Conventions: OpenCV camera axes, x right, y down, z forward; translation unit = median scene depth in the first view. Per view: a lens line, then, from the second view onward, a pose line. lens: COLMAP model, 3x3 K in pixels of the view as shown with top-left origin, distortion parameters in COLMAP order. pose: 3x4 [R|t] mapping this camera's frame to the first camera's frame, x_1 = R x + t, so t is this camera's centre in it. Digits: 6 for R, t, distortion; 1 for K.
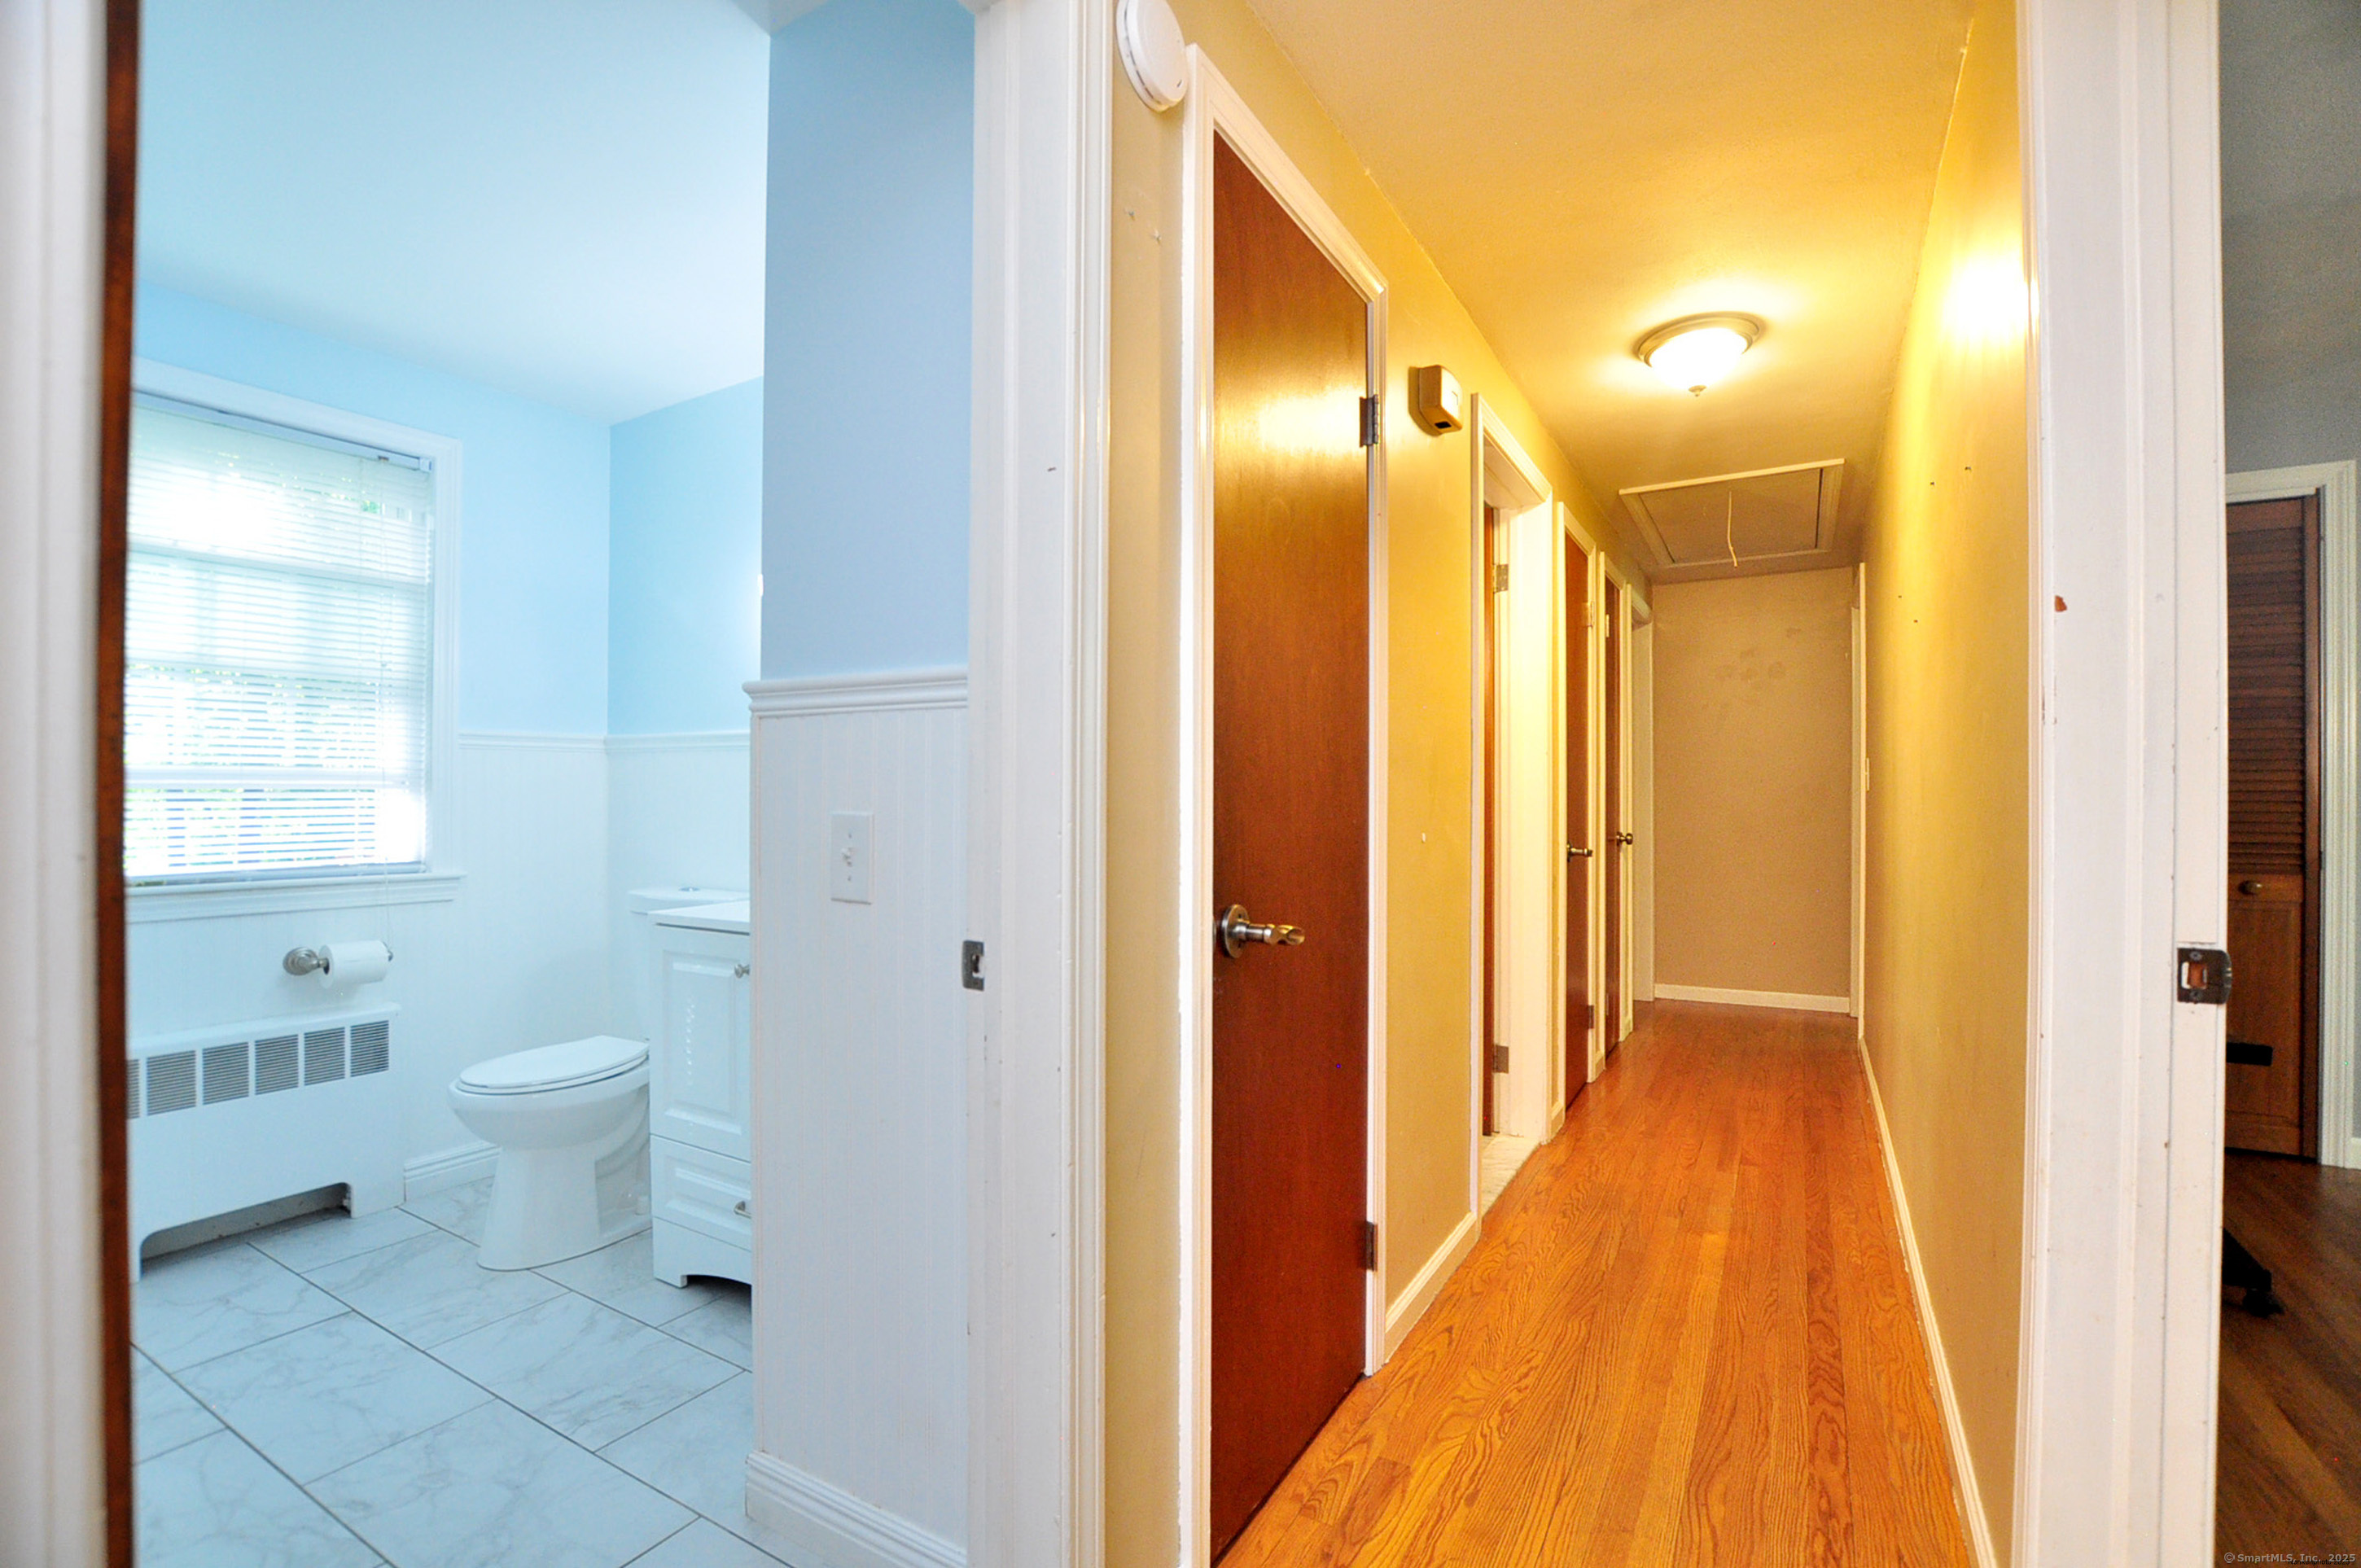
lens RADIAL K [[1045.8, 0, 1164.4], [0, 1045.8, 786.7], [0, 0, 1]] dist [-0.035584, 0.003250]
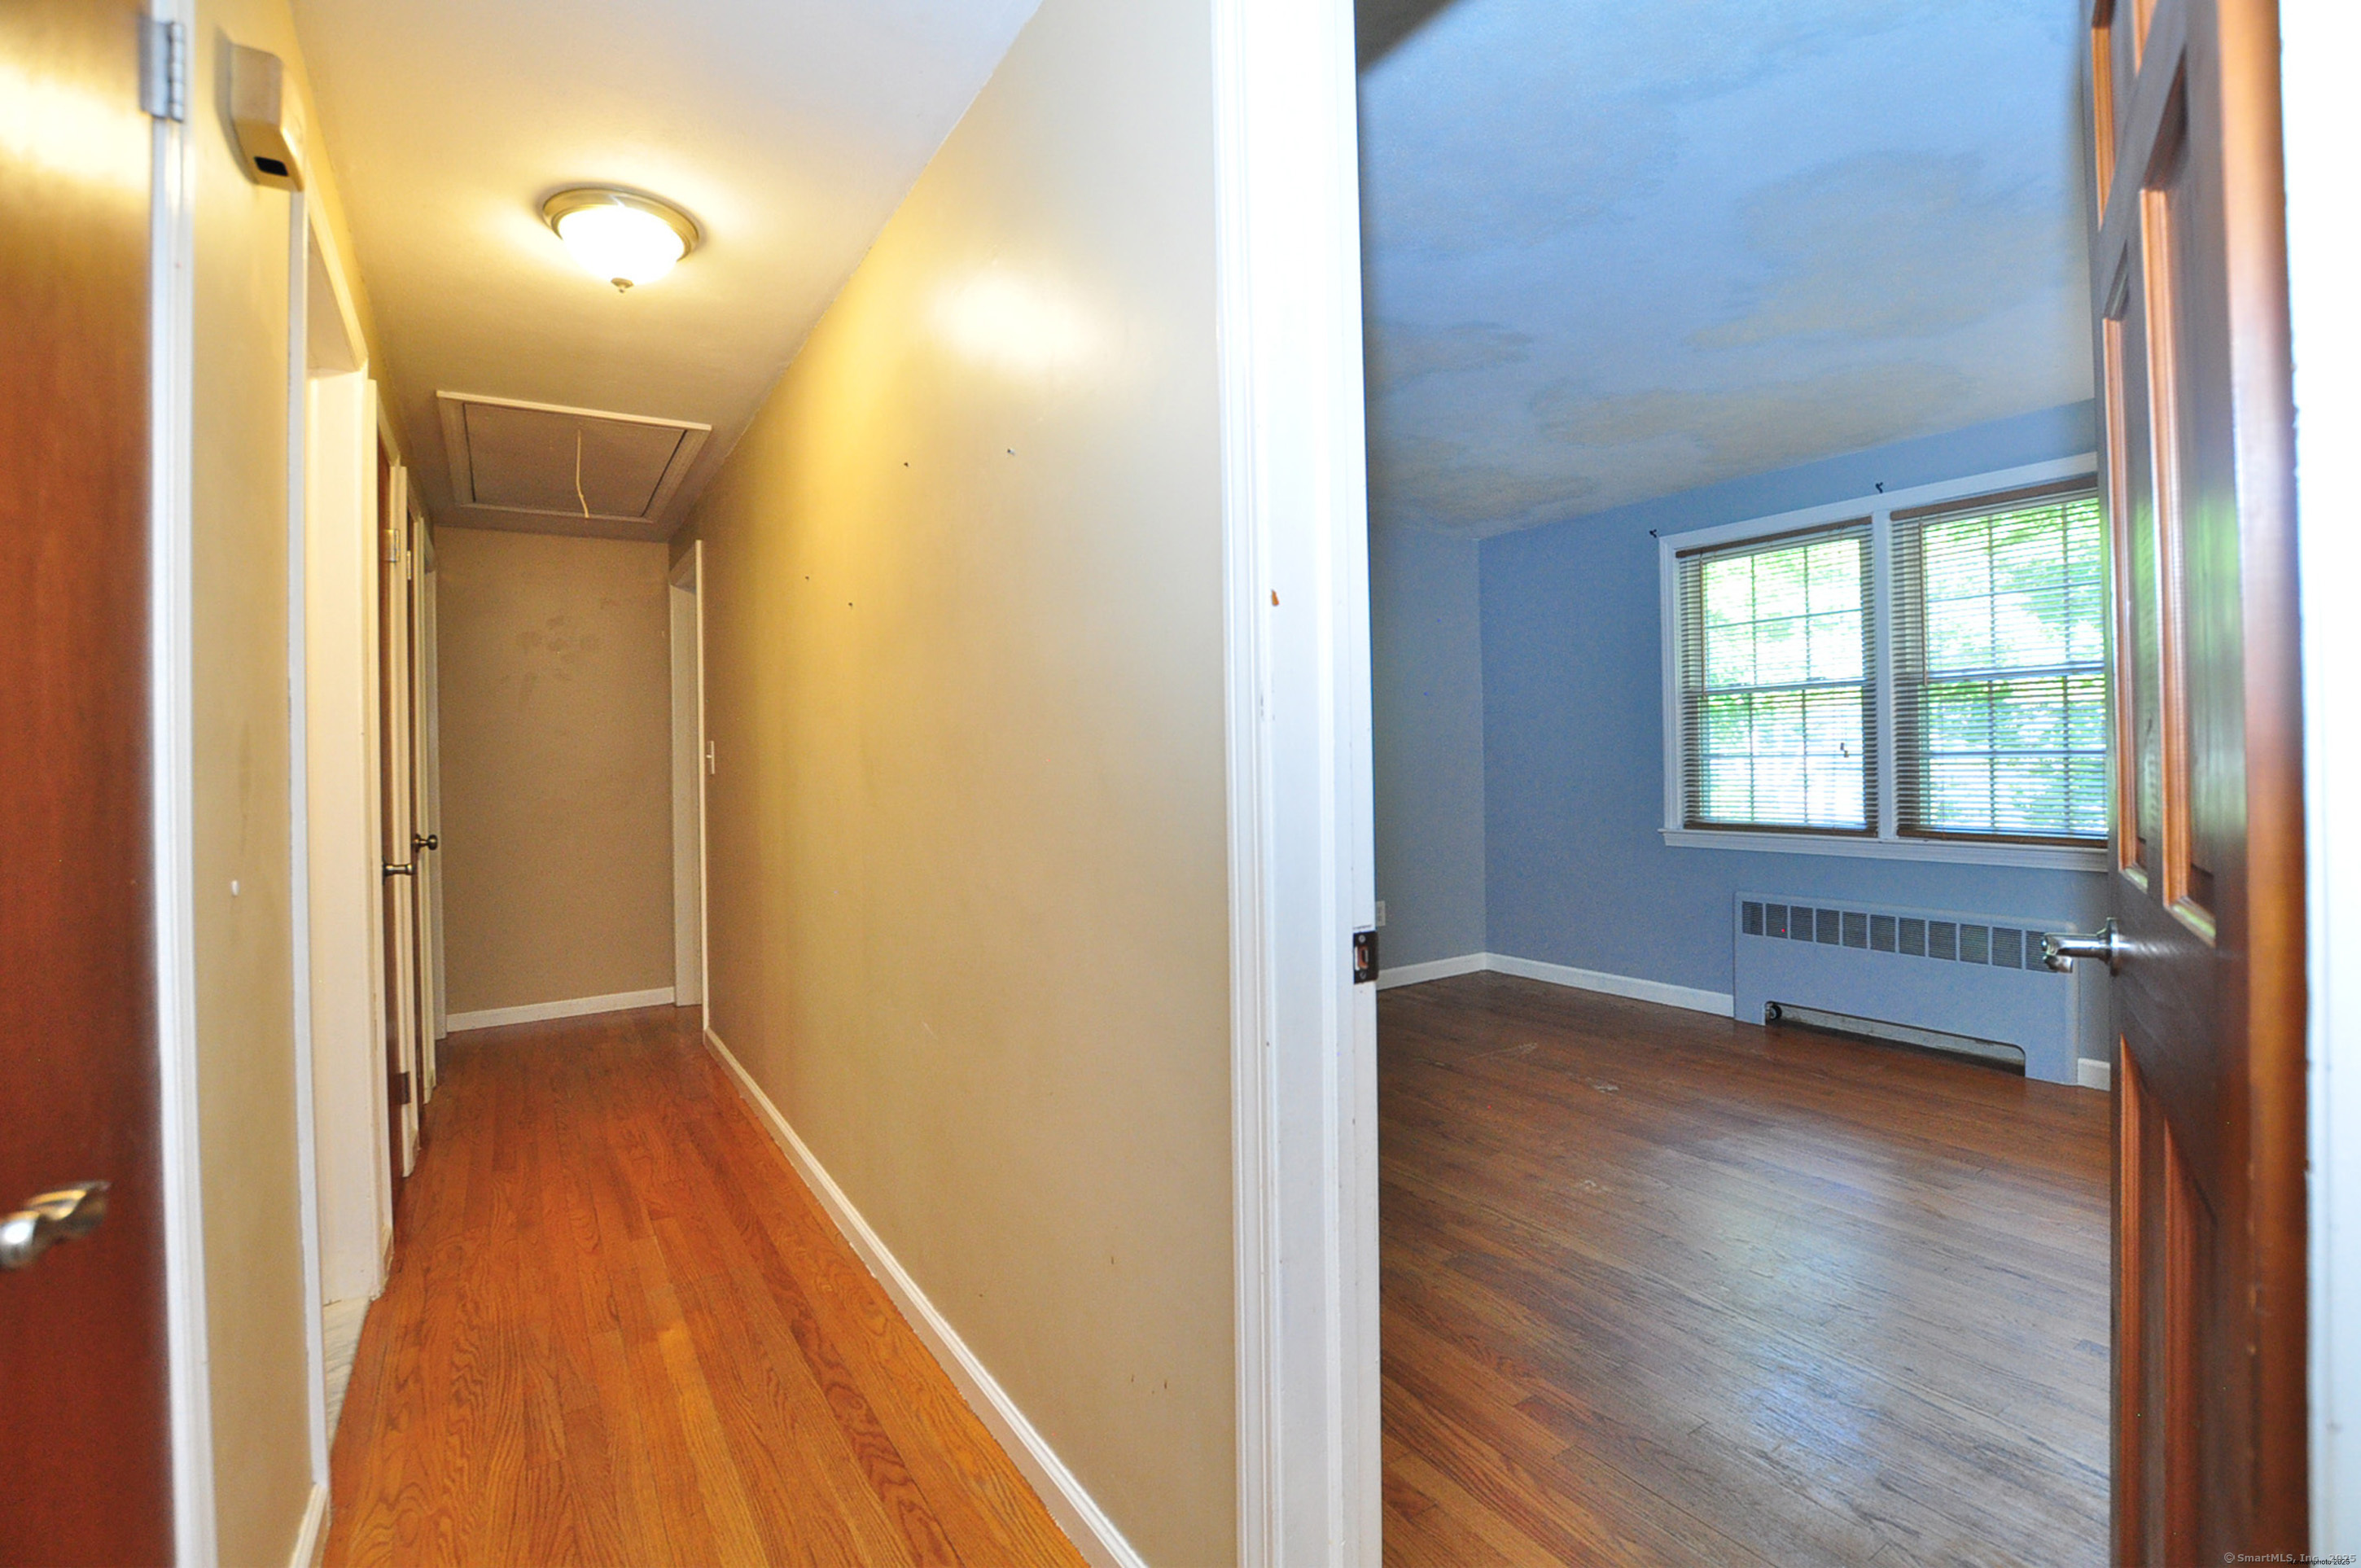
lens RADIAL K [[1045.8, 0, 1218.2], [0, 1045.8, 751.9], [0, 0, 1]] dist [-0.035584, 0.003250]
pose [[0.410302, -0.007210, 0.911921, -0.018768], [0.017955, 0.999839, -0.000174, -0.011467], [-0.911773, 0.016445, 0.410365, 0.214108]]
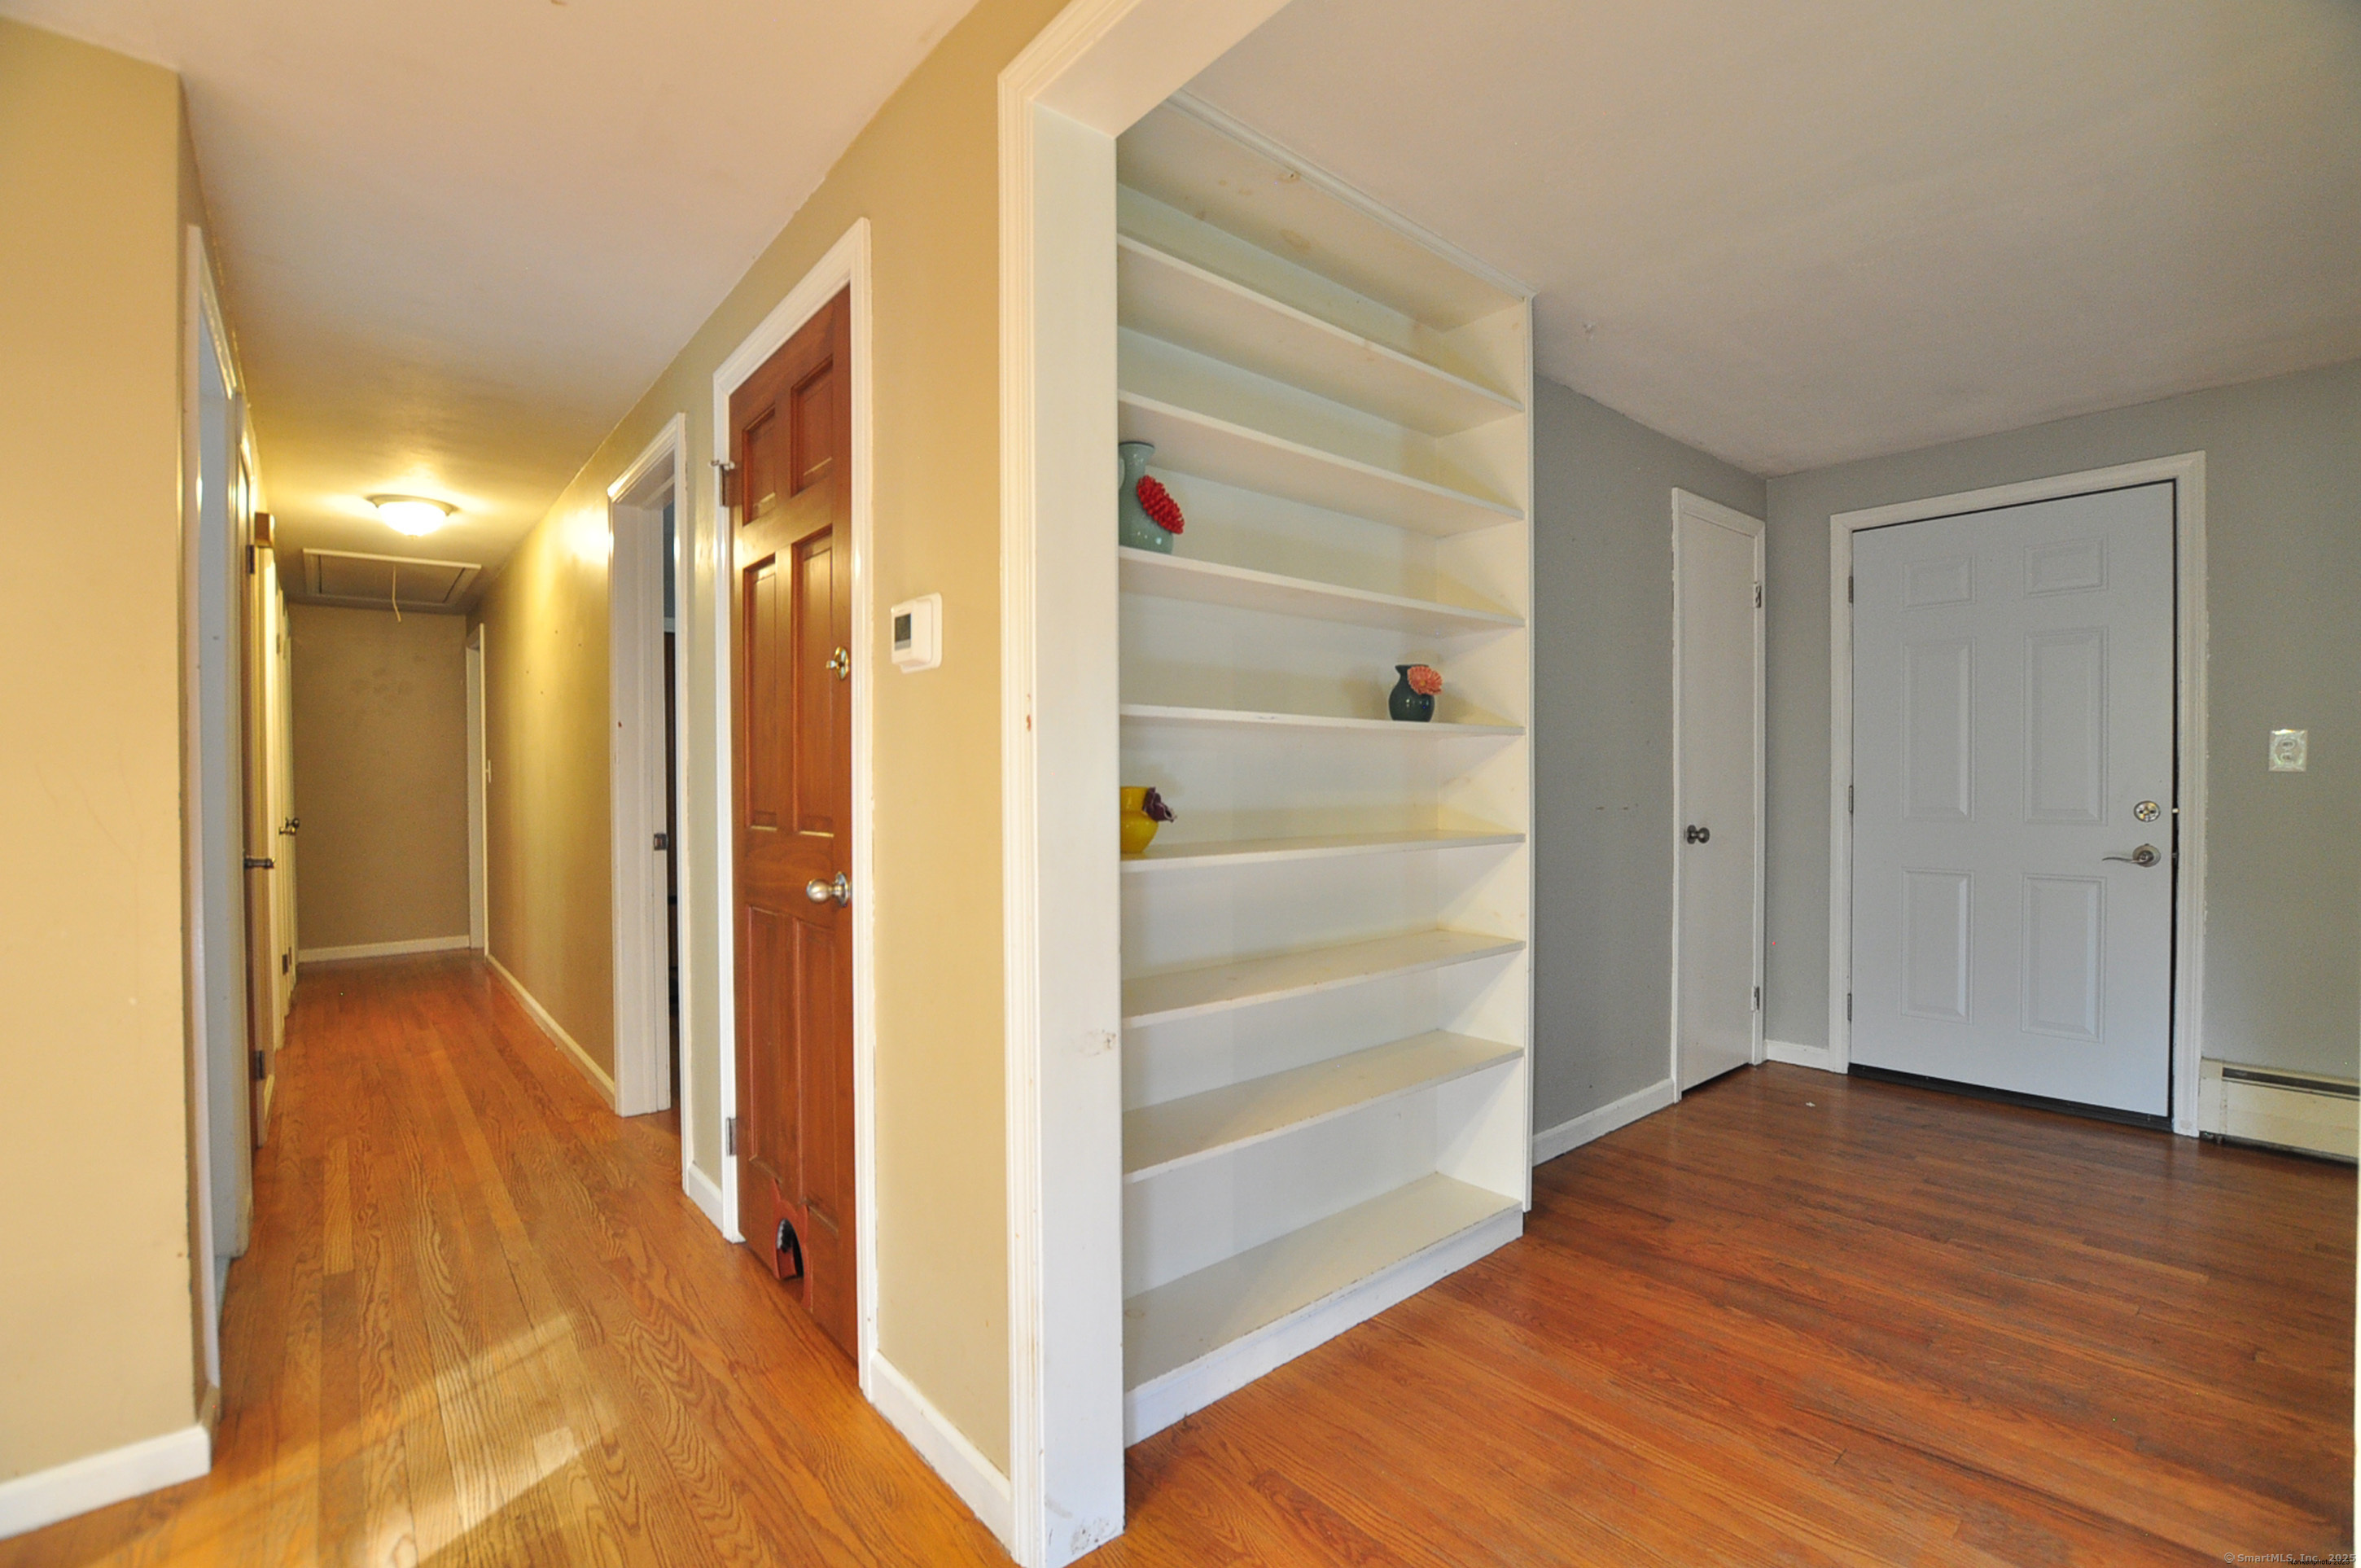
lens RADIAL K [[1045.8, 0, 1194.2], [0, 1045.8, 785.4], [0, 0, 1]] dist [-0.035584, 0.003250]
pose [[0.317525, -0.015491, 0.948123, -0.508152], [0.008783, 0.999872, 0.013395, -0.003010], [-0.948209, 0.004074, 0.317621, -0.544089]]
